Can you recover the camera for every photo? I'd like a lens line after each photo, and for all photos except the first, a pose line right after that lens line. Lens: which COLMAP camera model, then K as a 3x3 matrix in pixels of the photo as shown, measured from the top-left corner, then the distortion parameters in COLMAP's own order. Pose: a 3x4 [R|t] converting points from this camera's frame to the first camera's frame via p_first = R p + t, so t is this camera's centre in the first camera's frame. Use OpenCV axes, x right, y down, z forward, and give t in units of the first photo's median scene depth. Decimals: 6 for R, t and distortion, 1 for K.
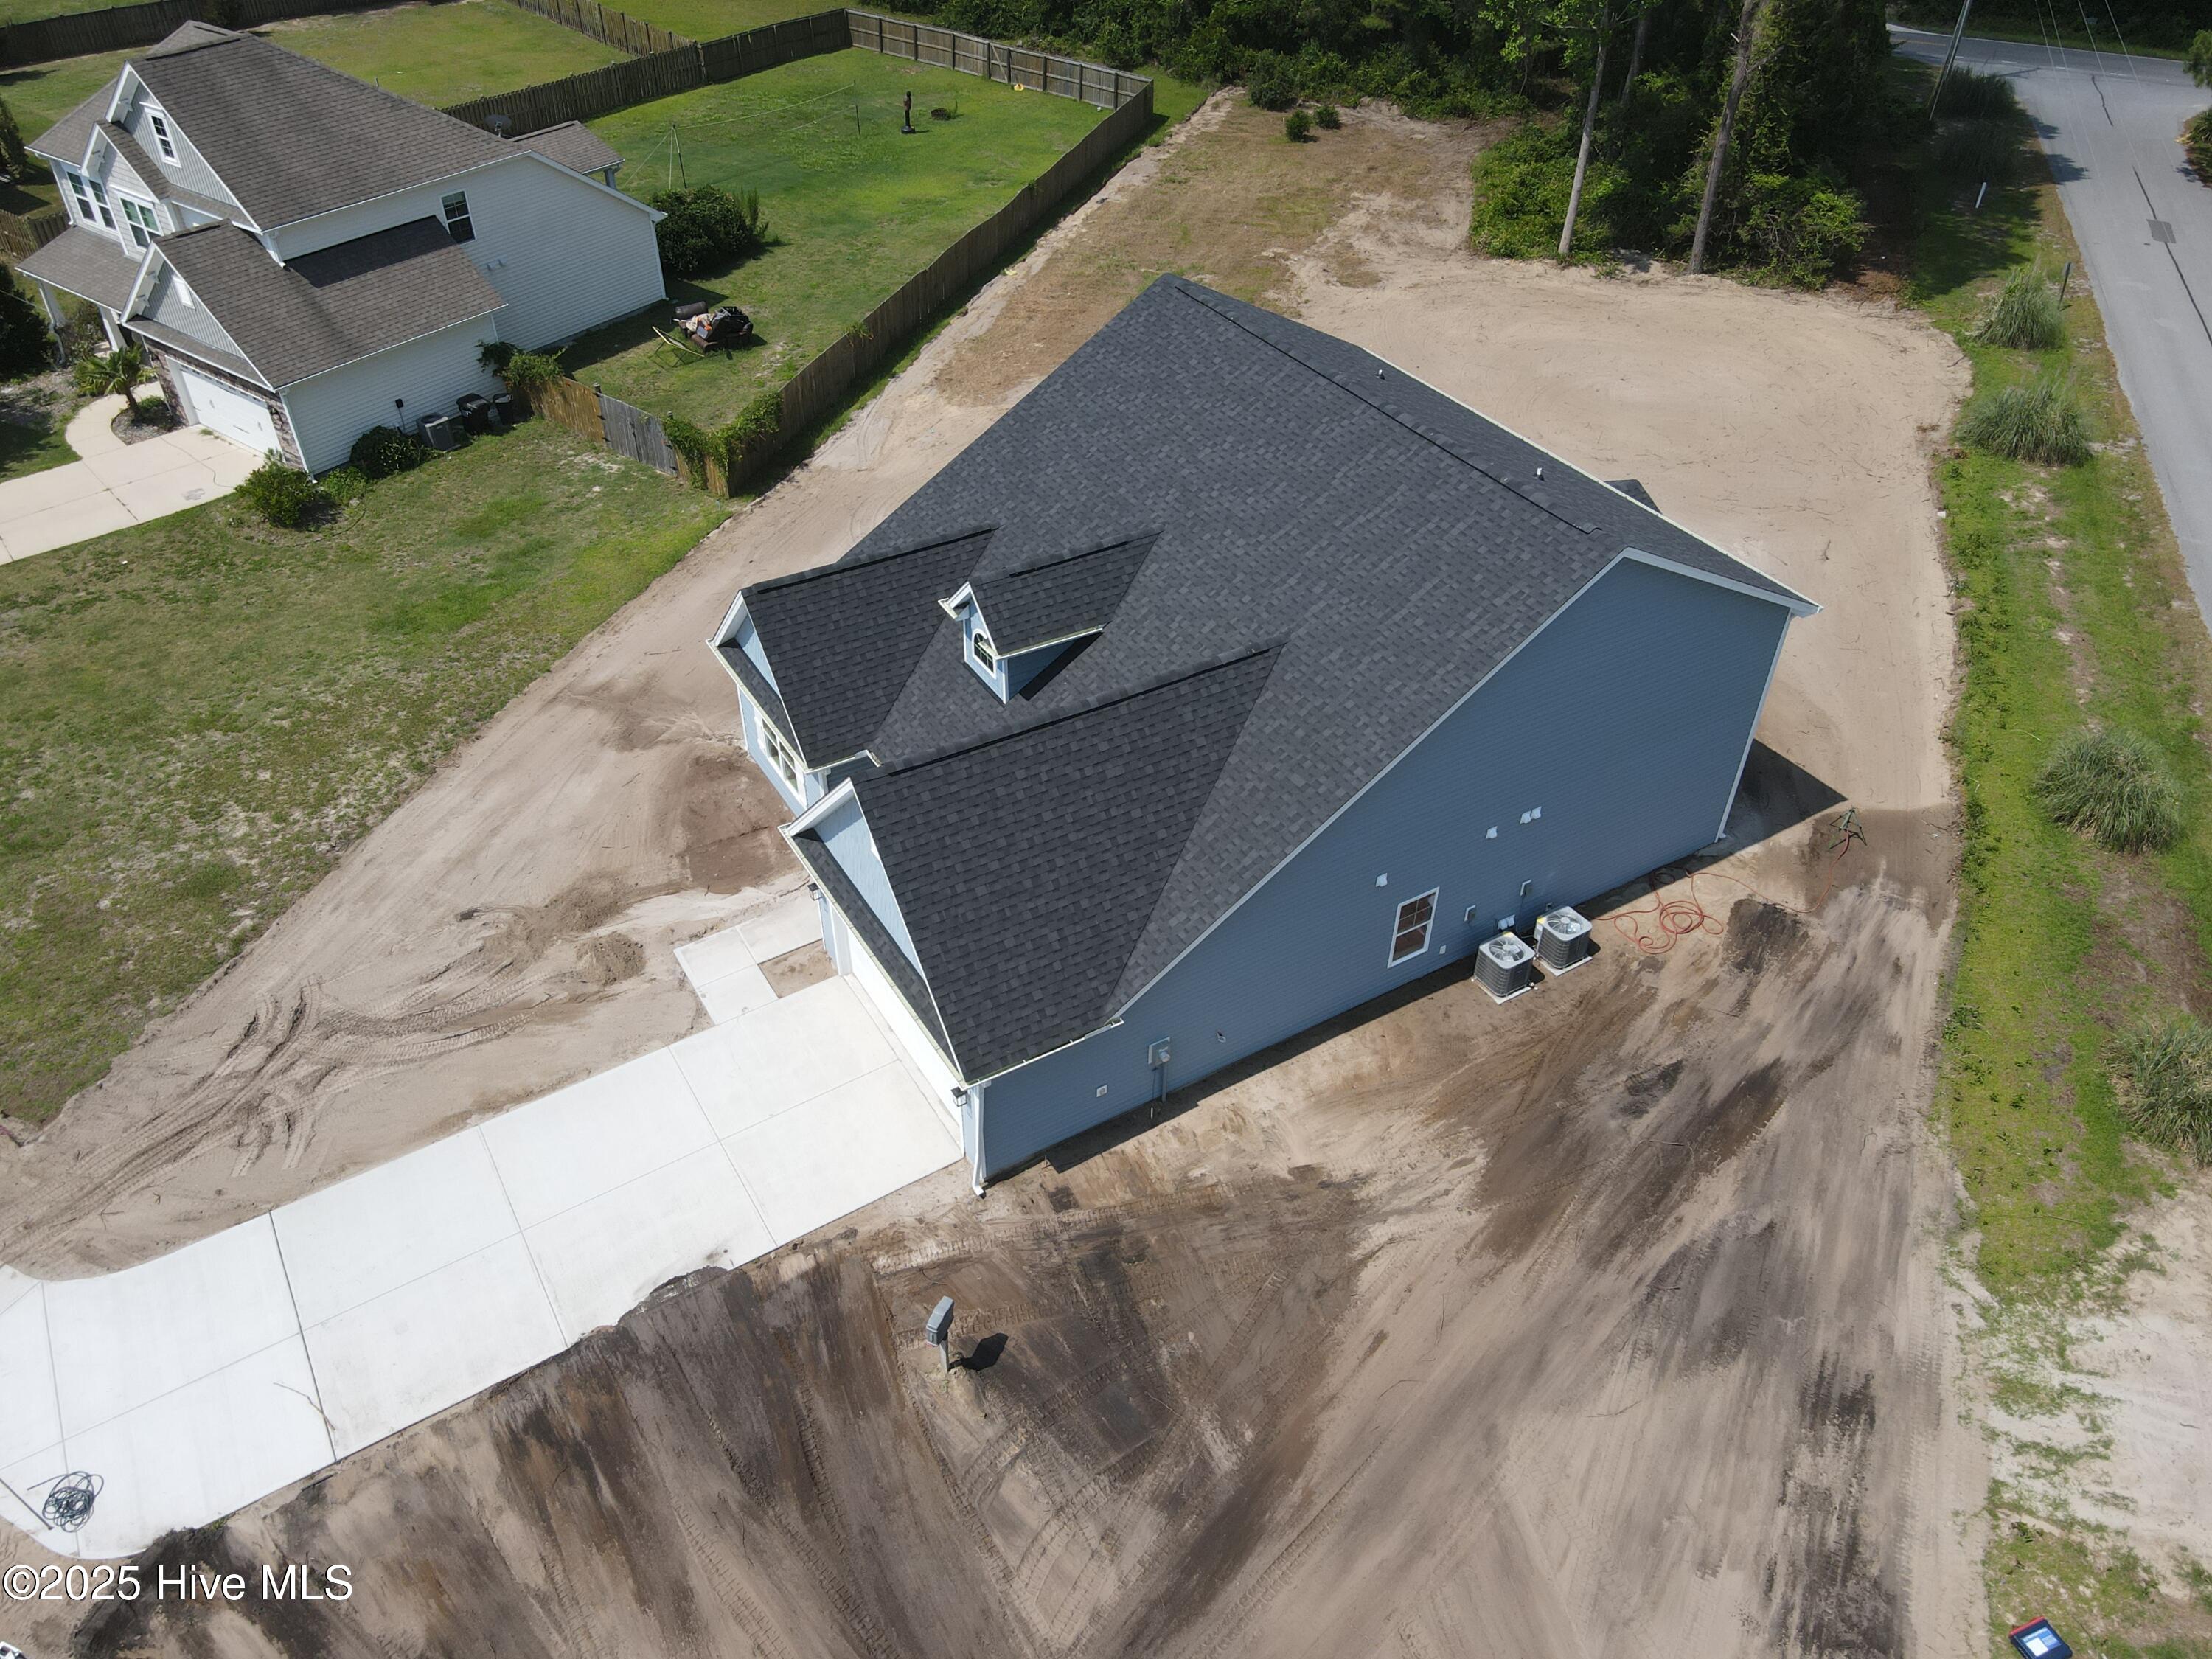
lens RADIAL K [[1627.6, 0, 1106.0], [0, 1627.6, 829.5], [0, 0, 1]] dist [0.007977, 0.005934]
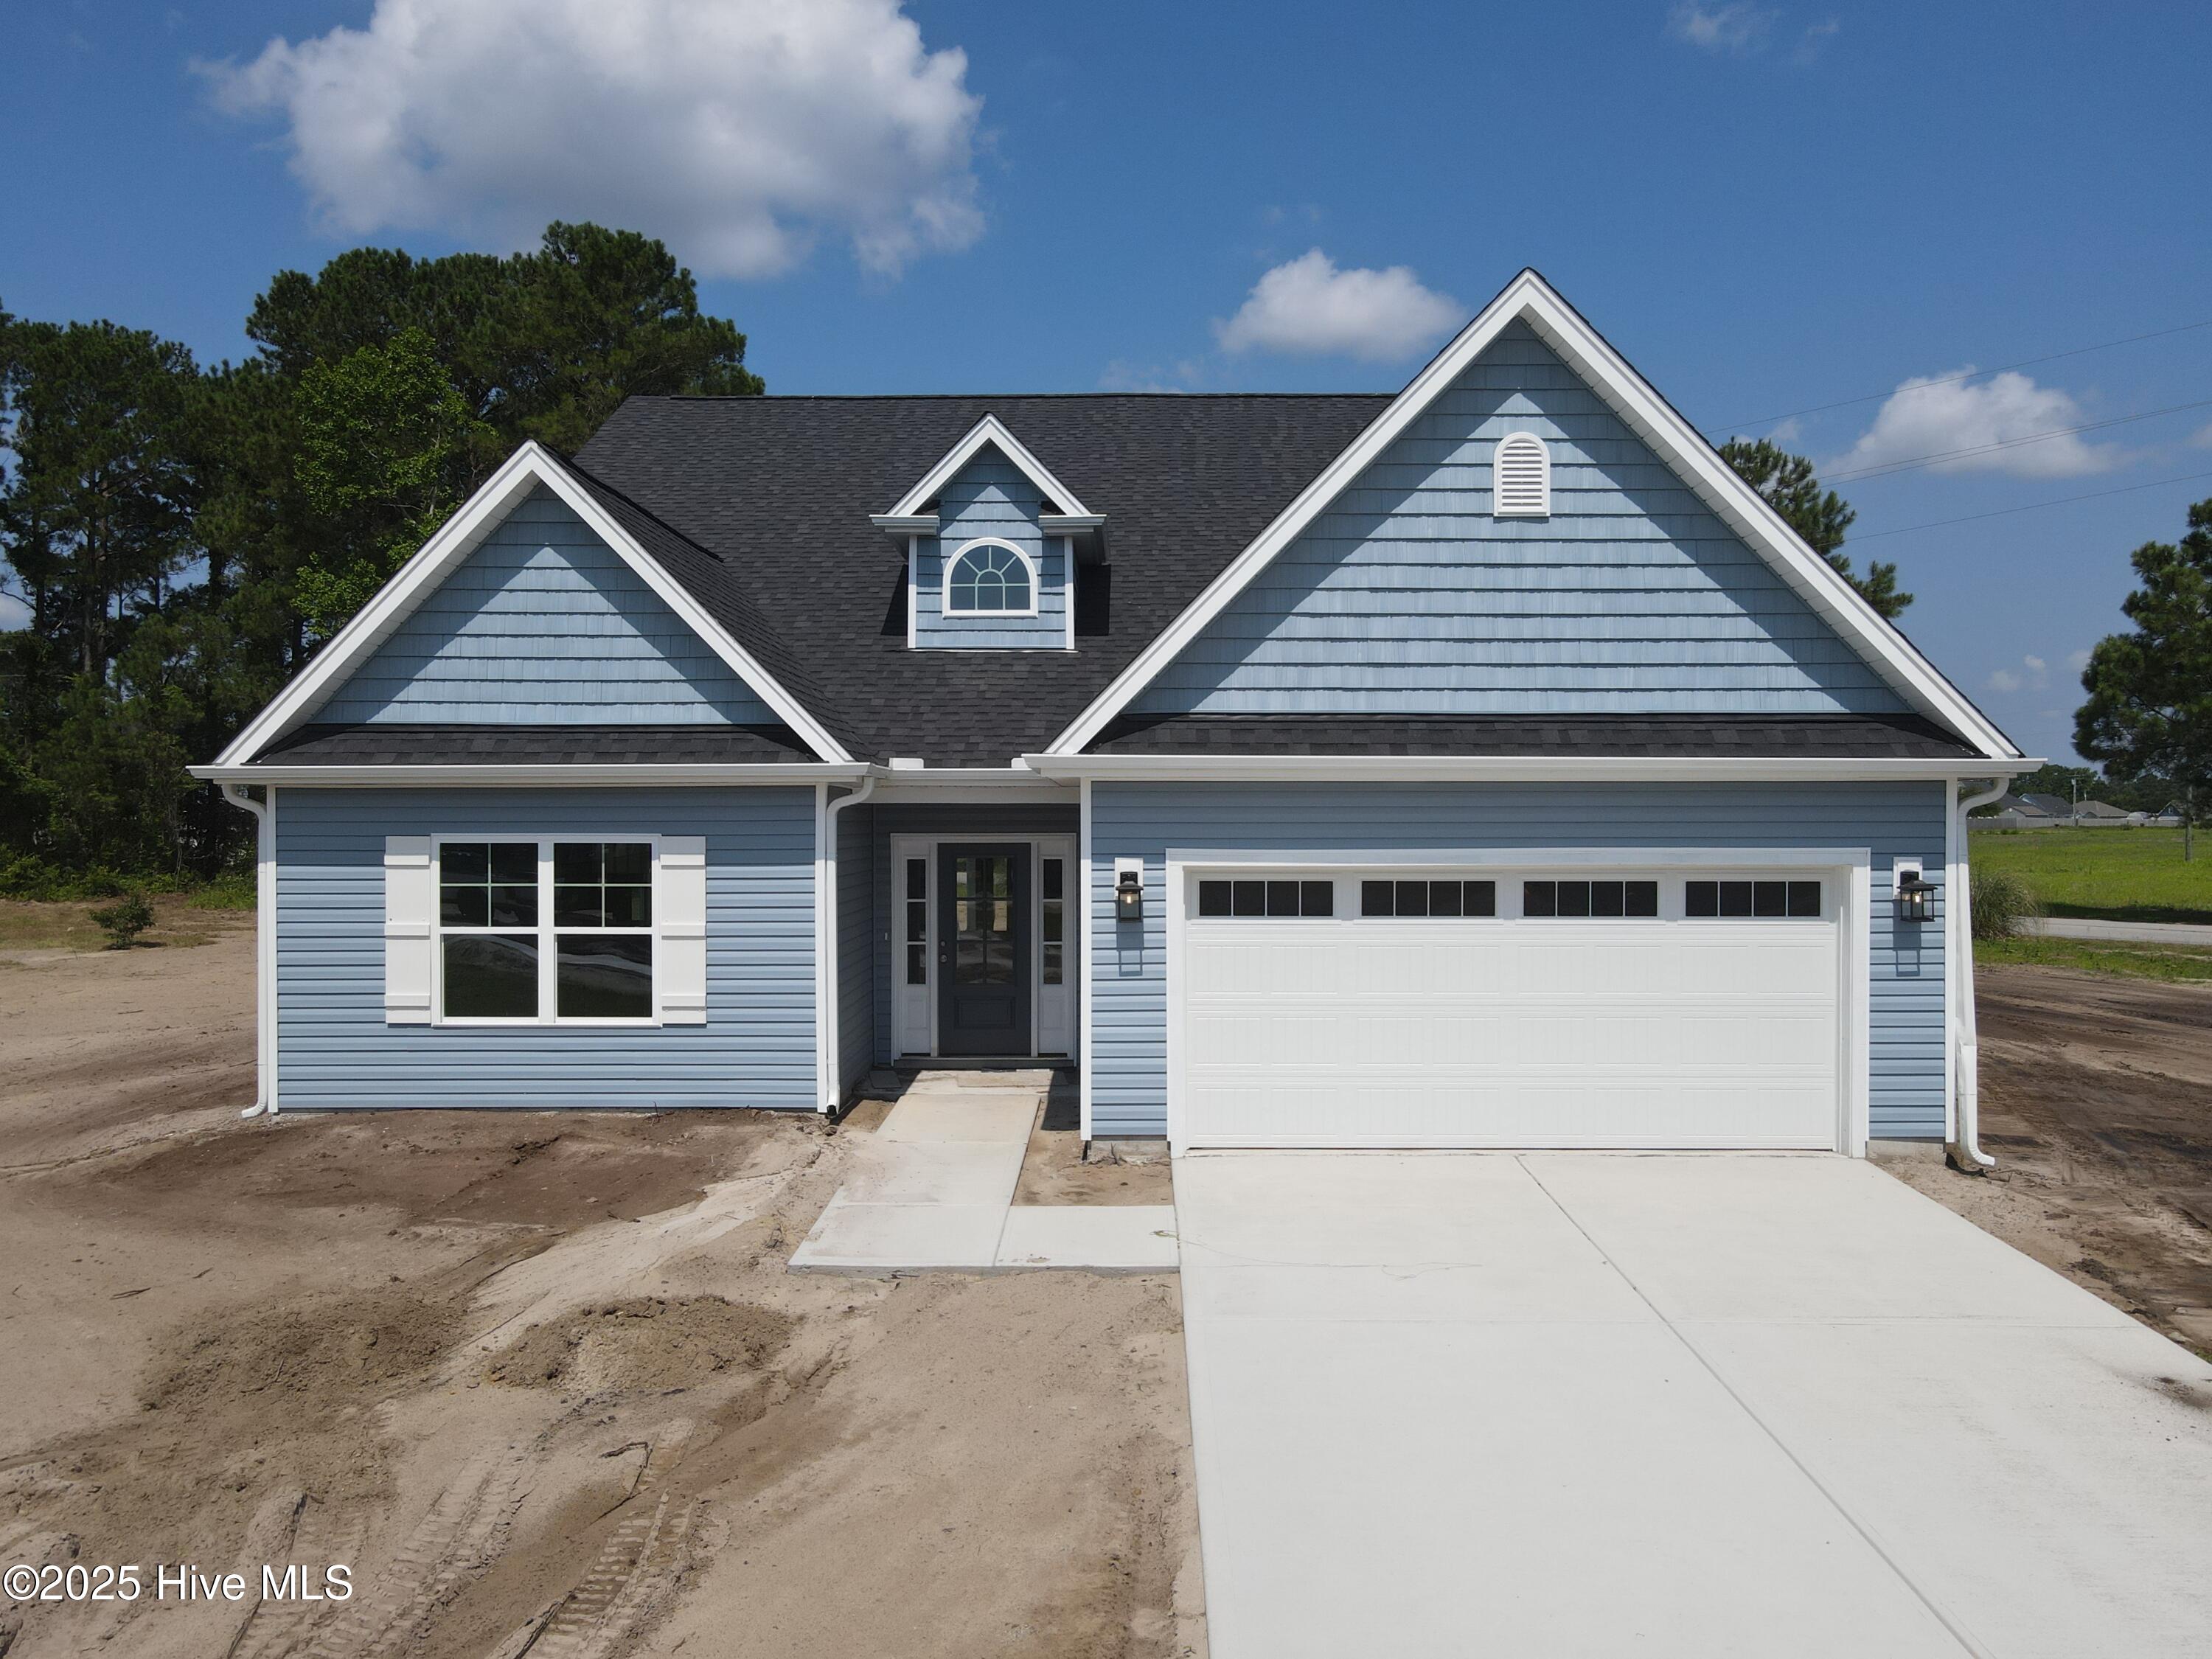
lens RADIAL K [[1623.8, 0, 1106.0], [0, 1623.8, 829.5], [0, 0, 1]] dist [0.026965, 0.001608]
pose [[0.528998, -0.013796, 0.848511, -0.501450], [0.538649, 0.778088, -0.323166, 0.144165], [-0.655758, 0.628004, 0.419038, 0.792919]]
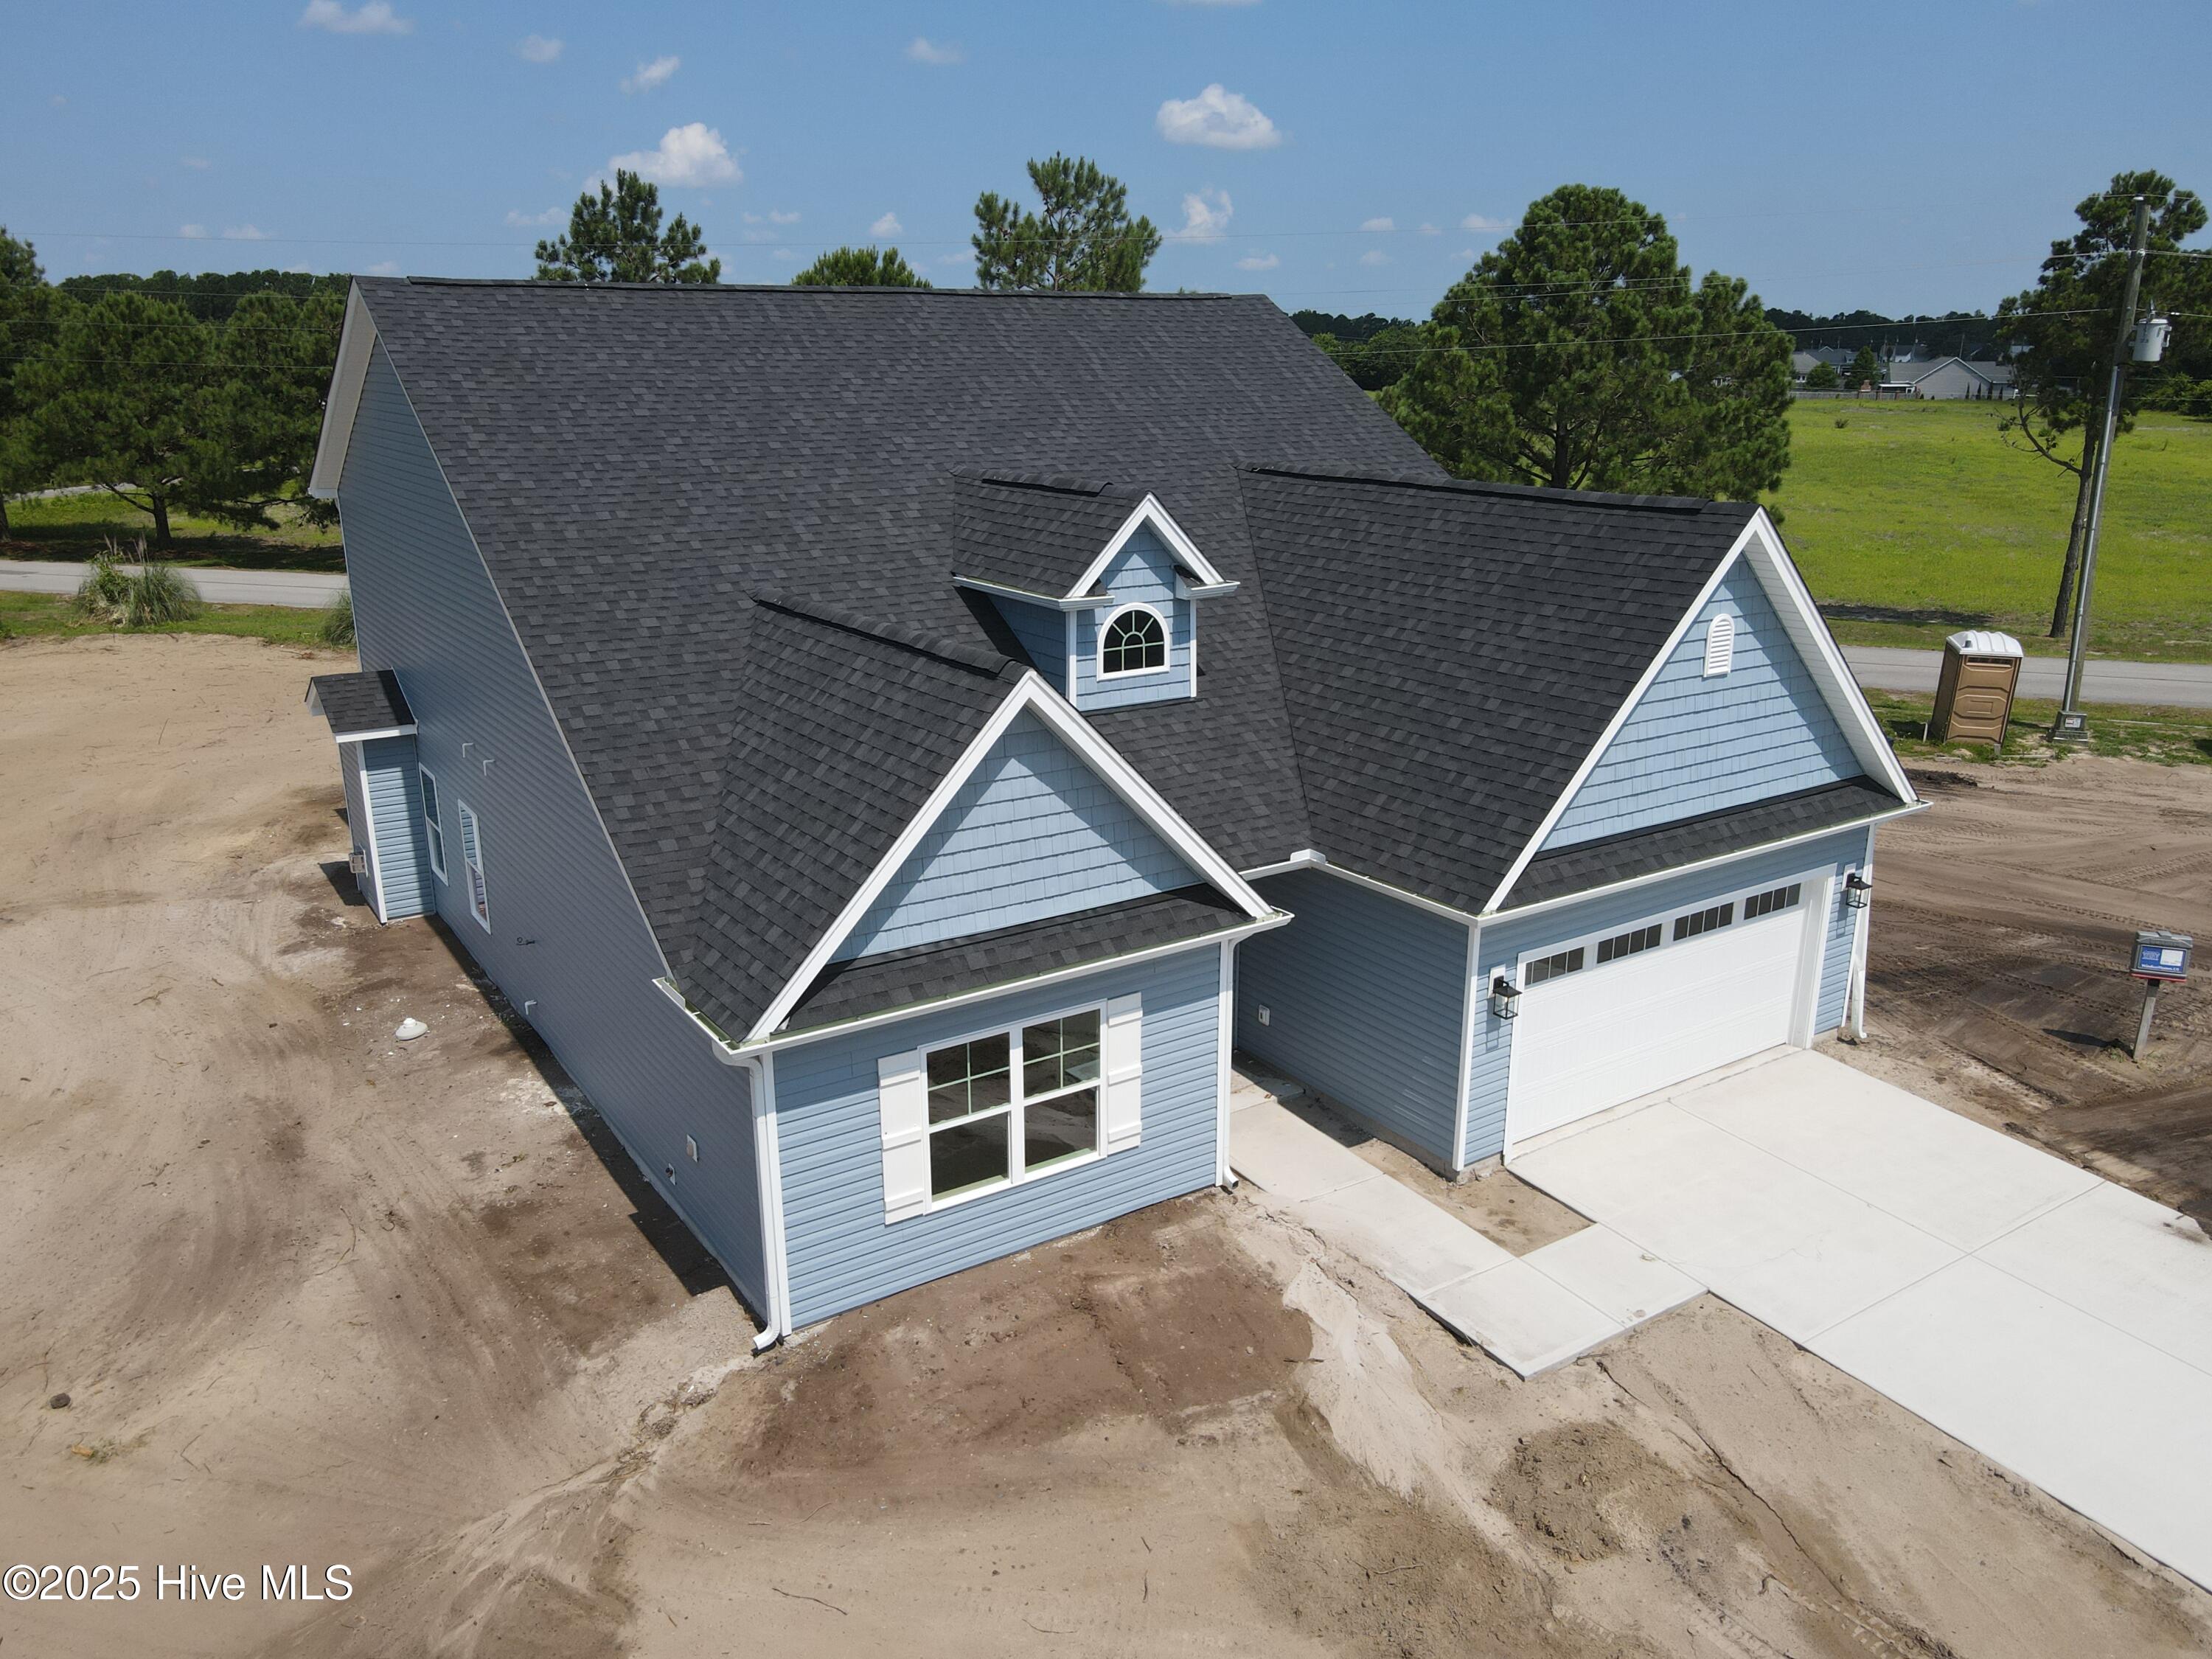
lens RADIAL K [[1627.6, 0, 1106.0], [0, 1627.6, 829.5], [0, 0, 1]] dist [0.007977, 0.005934]
pose [[-0.043095, -0.292654, 0.955247, -0.633408], [0.631499, 0.732928, 0.253033, -0.209038], [-0.774178, 0.614142, 0.153225, 0.947198]]
